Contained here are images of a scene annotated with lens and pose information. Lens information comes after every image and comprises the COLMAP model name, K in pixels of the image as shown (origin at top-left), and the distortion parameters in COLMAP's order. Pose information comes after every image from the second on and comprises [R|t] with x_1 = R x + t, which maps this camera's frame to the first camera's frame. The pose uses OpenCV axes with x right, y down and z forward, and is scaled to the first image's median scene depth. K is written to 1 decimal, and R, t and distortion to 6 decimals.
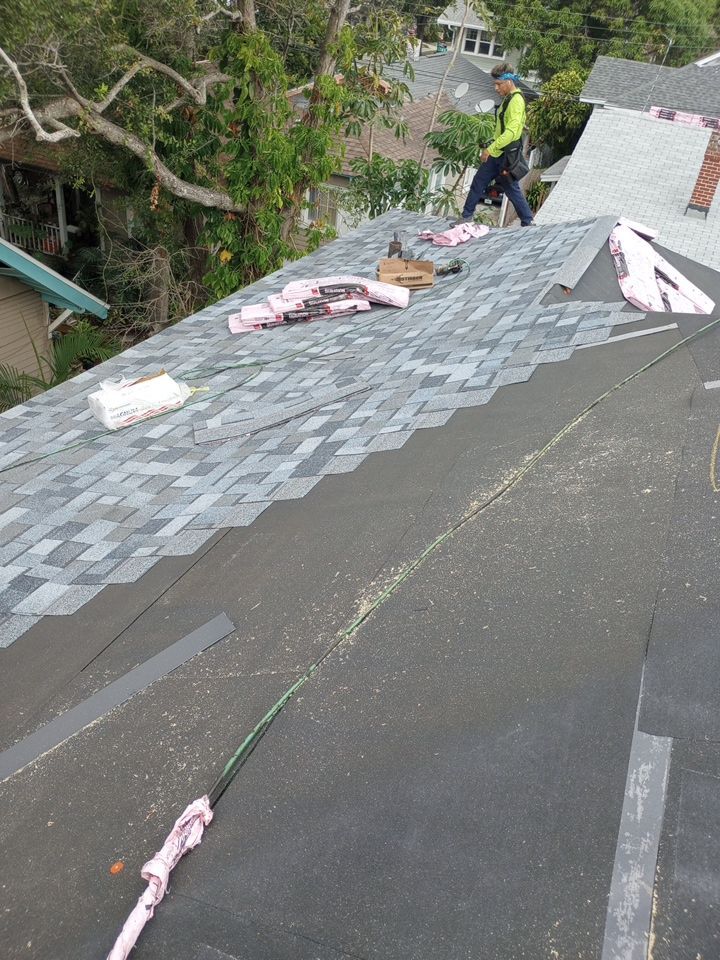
lens RADIAL K [[802.0, 0, 360.0], [0, 802.0, 480.0], [0, 0, 1]] dist [0.086602, -0.099243]
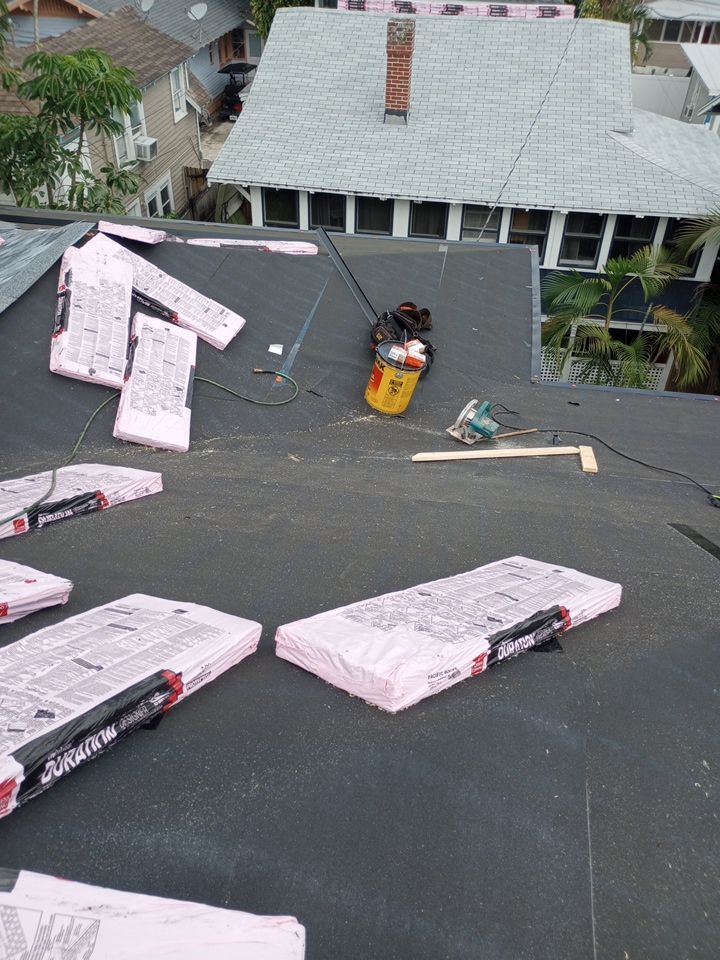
lens RADIAL K [[802.0, 0, 360.0], [0, 802.0, 480.0], [0, 0, 1]] dist [0.086602, -0.099243]
pose [[0.963572, -0.229474, 0.137371, 0.424354], [0.214116, 0.969666, 0.117907, -0.144513], [-0.160261, -0.084198, 0.983477, 0.237635]]
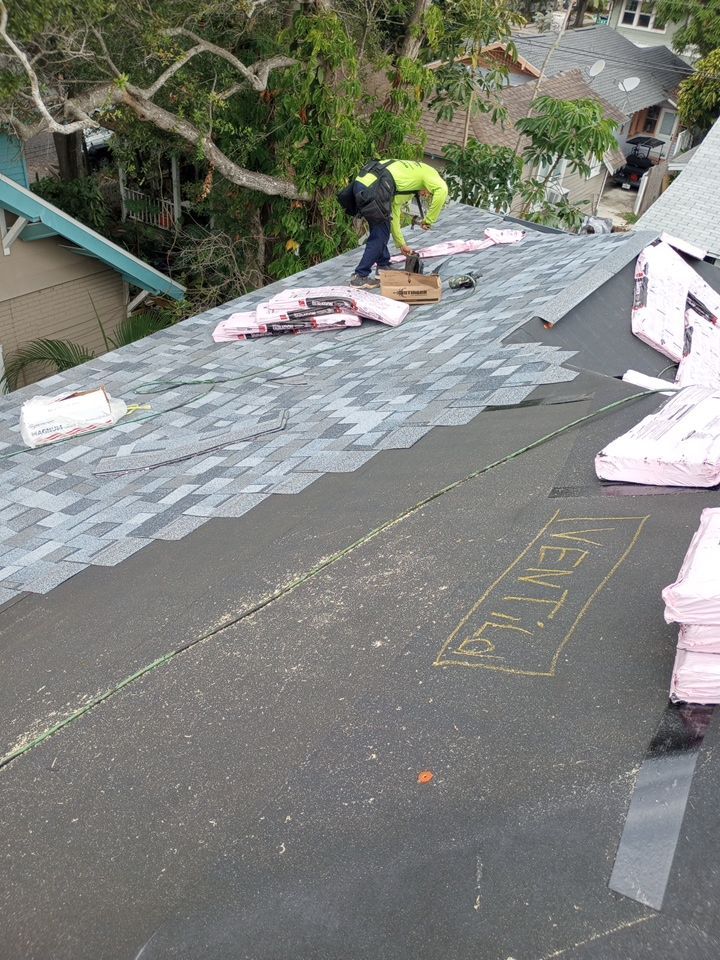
lens RADIAL K [[802.0, 0, 360.0], [0, 802.0, 480.0], [0, 0, 1]] dist [0.086602, -0.099243]
pose [[0.984126, 0.087946, -0.154145, 0.169611], [-0.083590, 0.995902, 0.034529, -0.066089], [0.156550, -0.021095, 0.987445, 0.081418]]
